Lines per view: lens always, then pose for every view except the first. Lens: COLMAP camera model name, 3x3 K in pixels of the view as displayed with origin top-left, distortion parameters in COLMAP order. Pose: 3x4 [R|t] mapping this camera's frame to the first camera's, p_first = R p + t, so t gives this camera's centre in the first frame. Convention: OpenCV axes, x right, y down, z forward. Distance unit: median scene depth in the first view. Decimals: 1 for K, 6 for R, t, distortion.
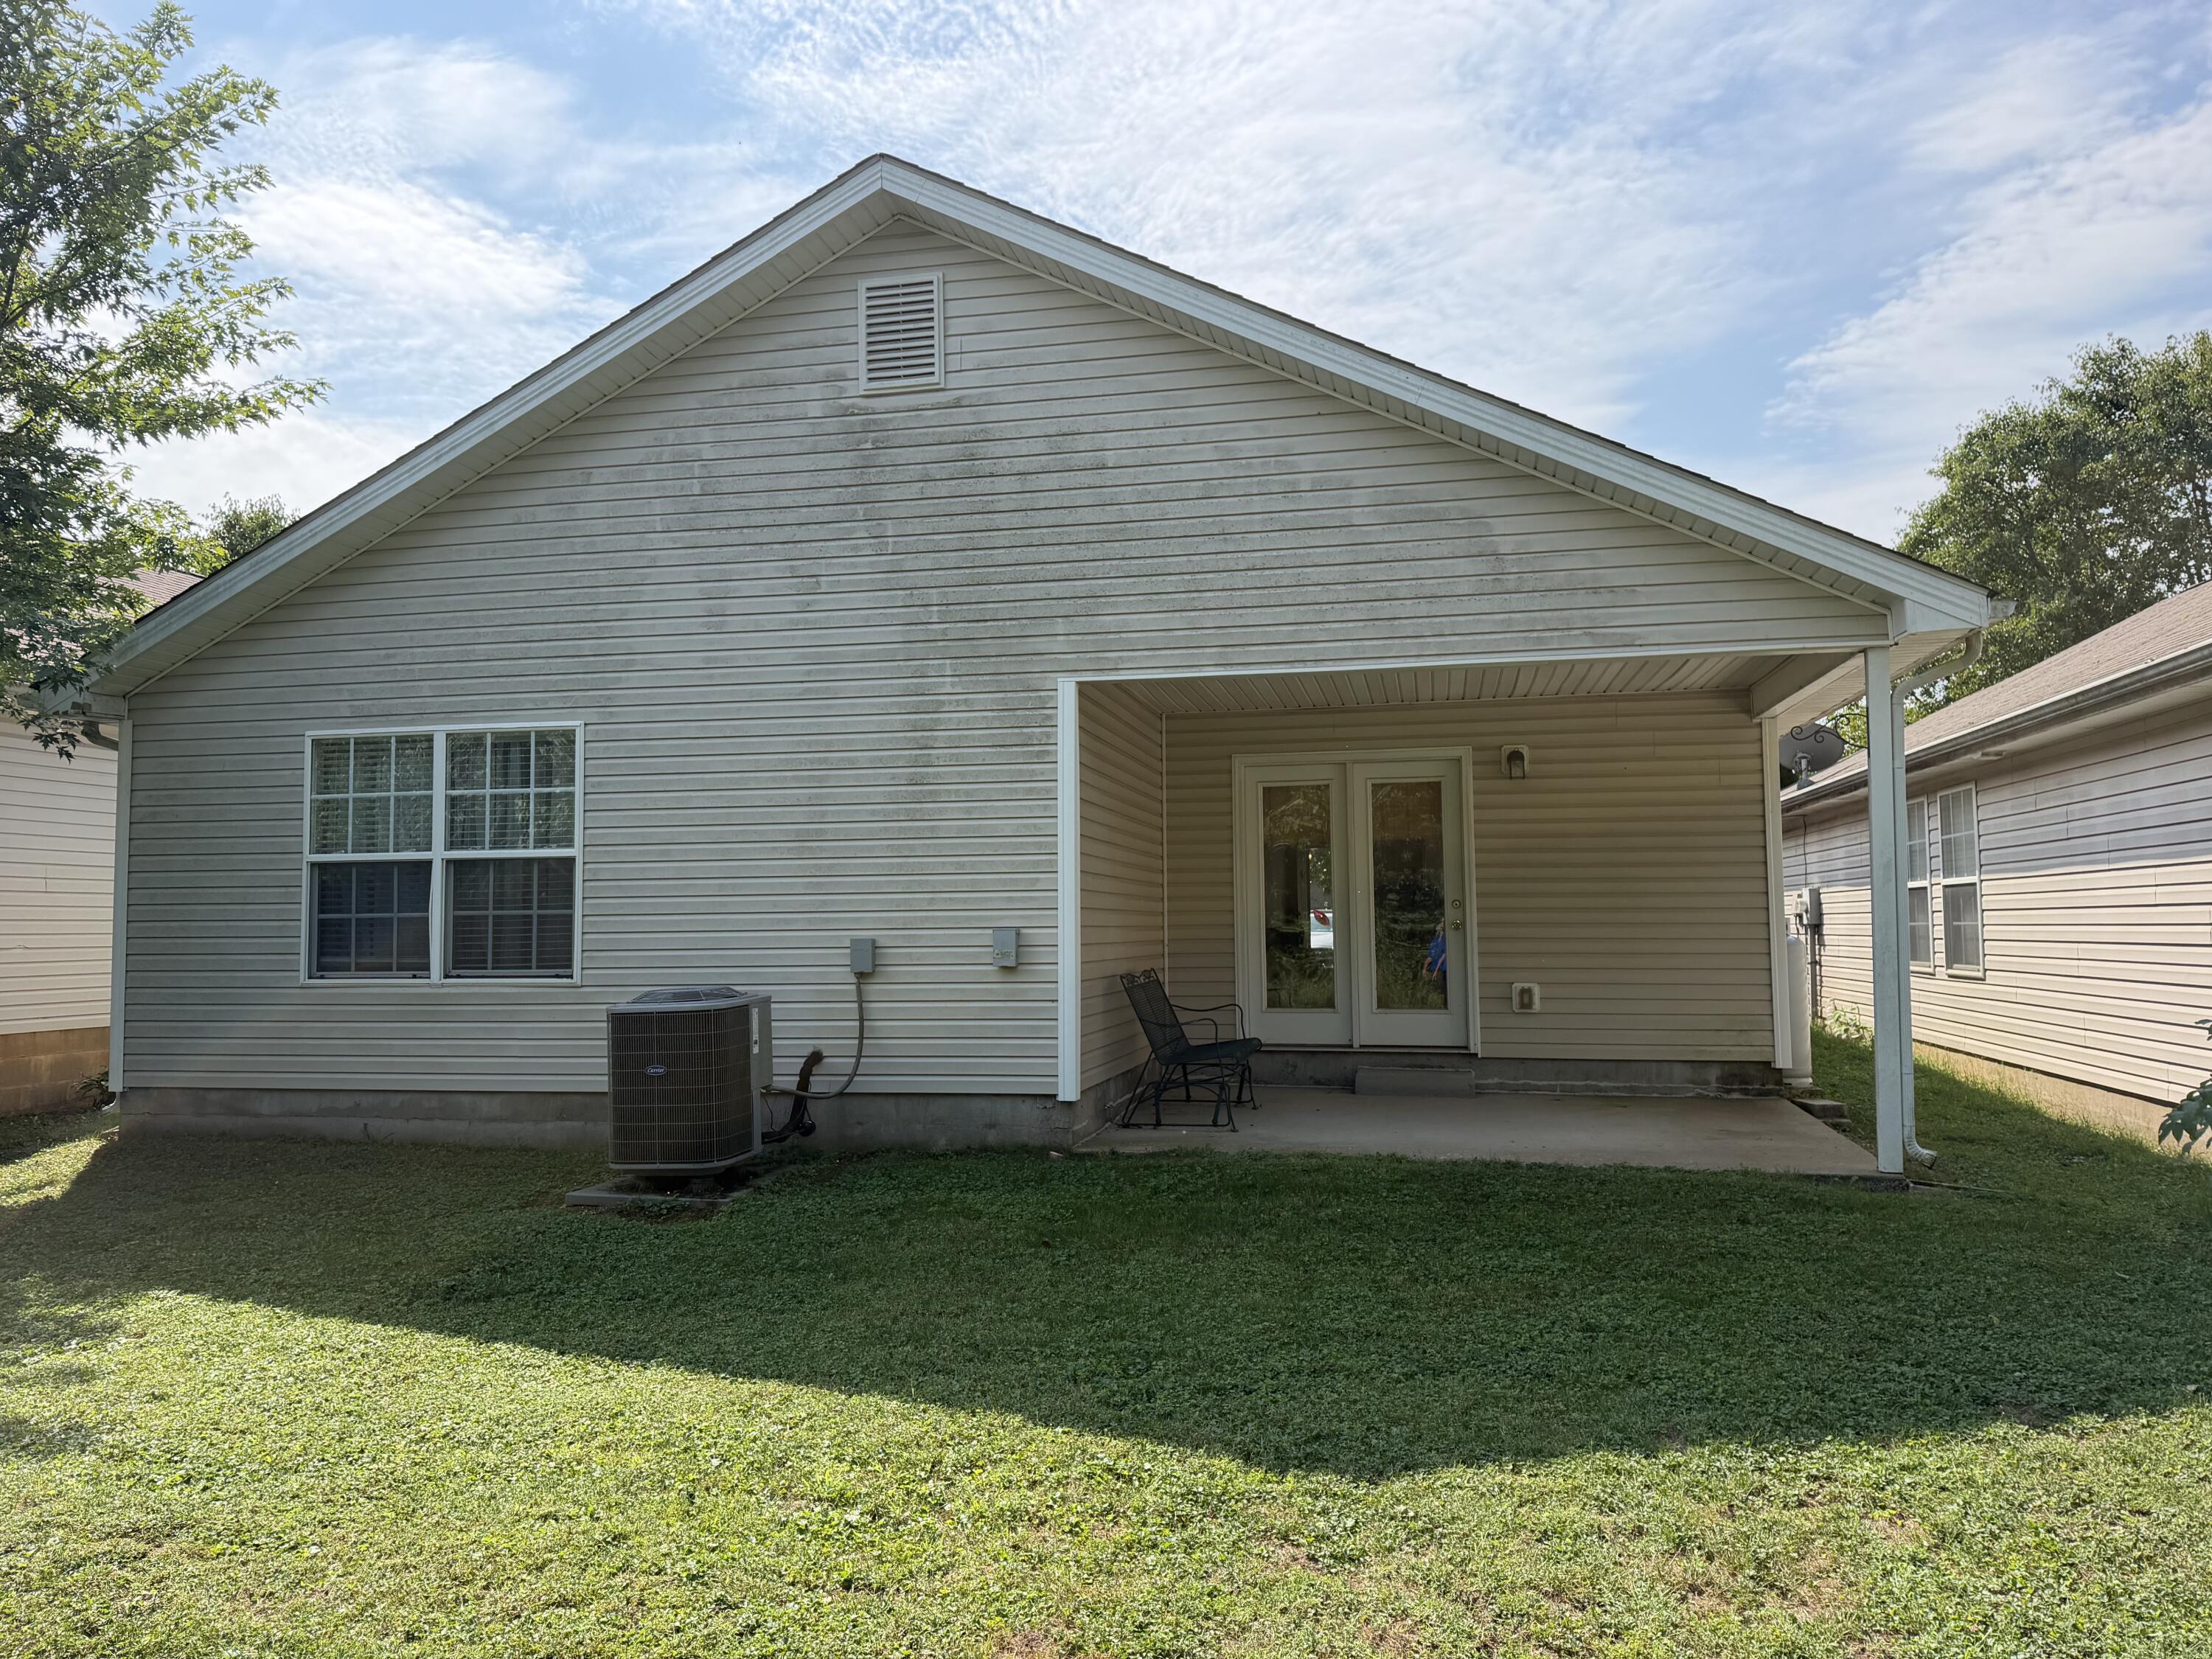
lens RADIAL K [[1586.1, 0, 1106.0], [0, 1586.1, 829.5], [0, 0, 1]] dist [0.151663, -0.001039]
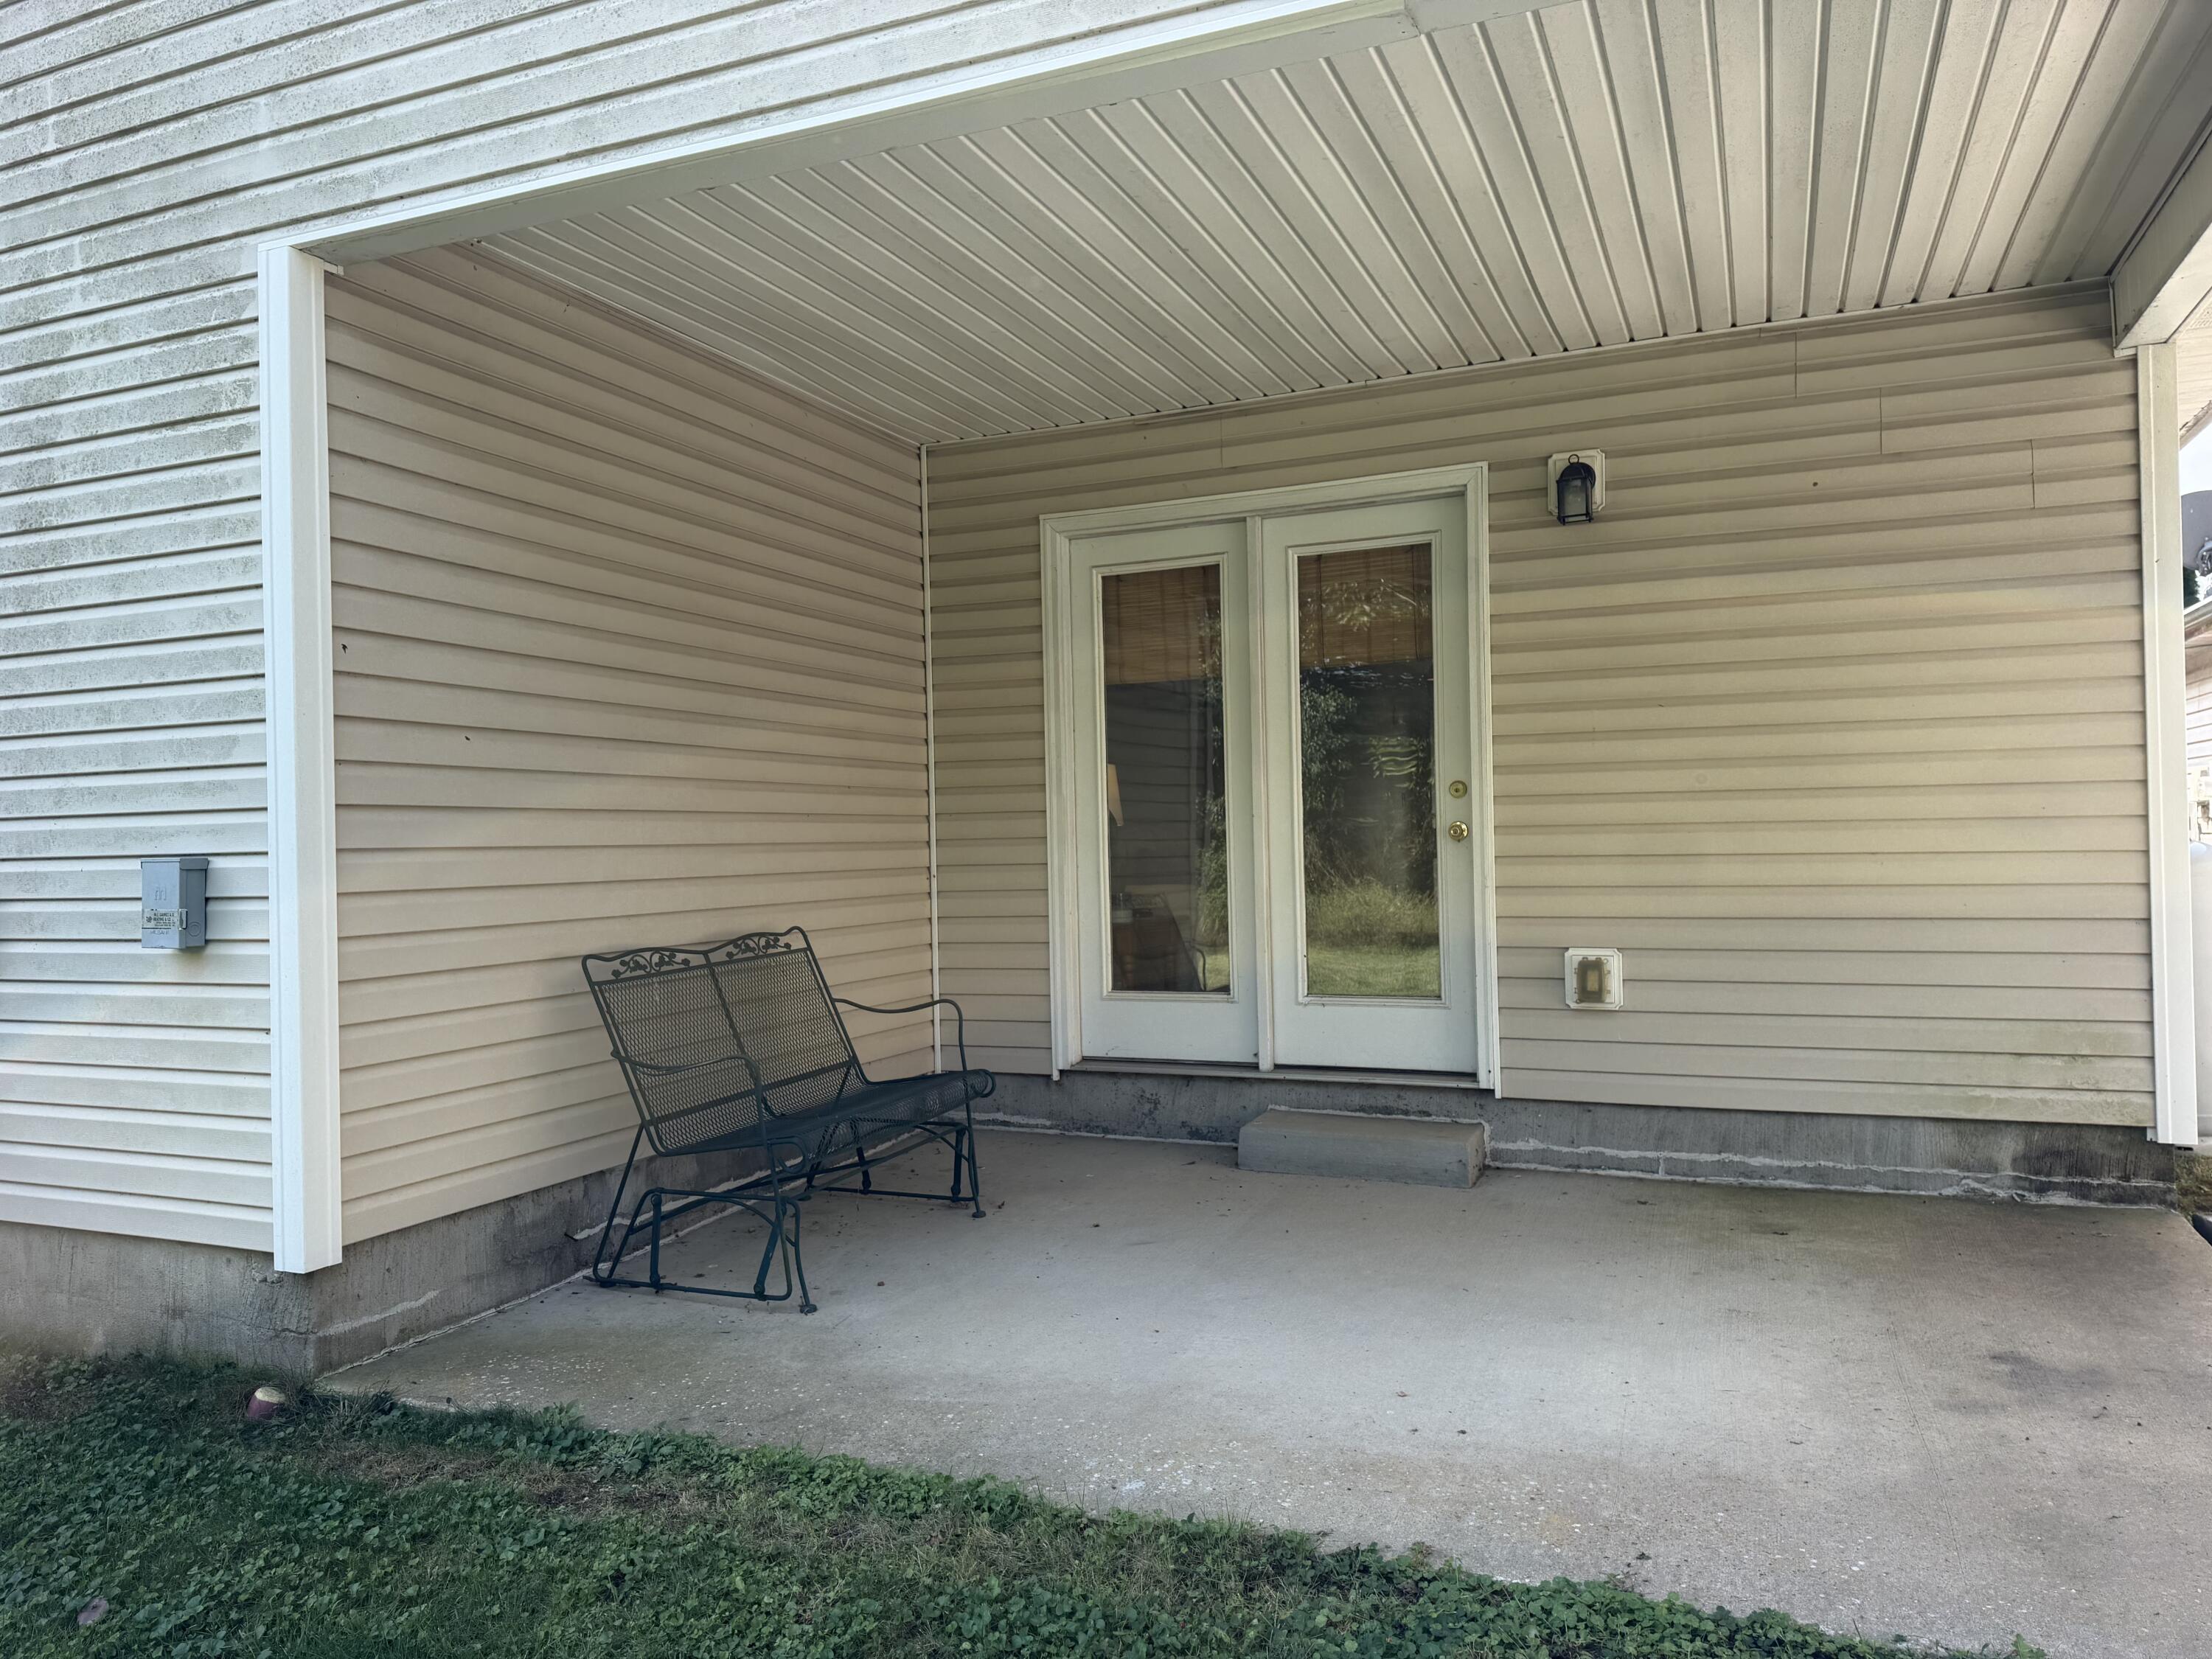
lens RADIAL K [[1563.4, 0, 1078.0], [0, 1563.4, 831.5], [0, 0, 1]] dist [0.037423, -0.024595]
pose [[0.979370, -0.014290, -0.201571, 0.206353], [0.026044, 0.998103, 0.055778, 0.030793], [0.200391, -0.059877, 0.977884, 0.513659]]
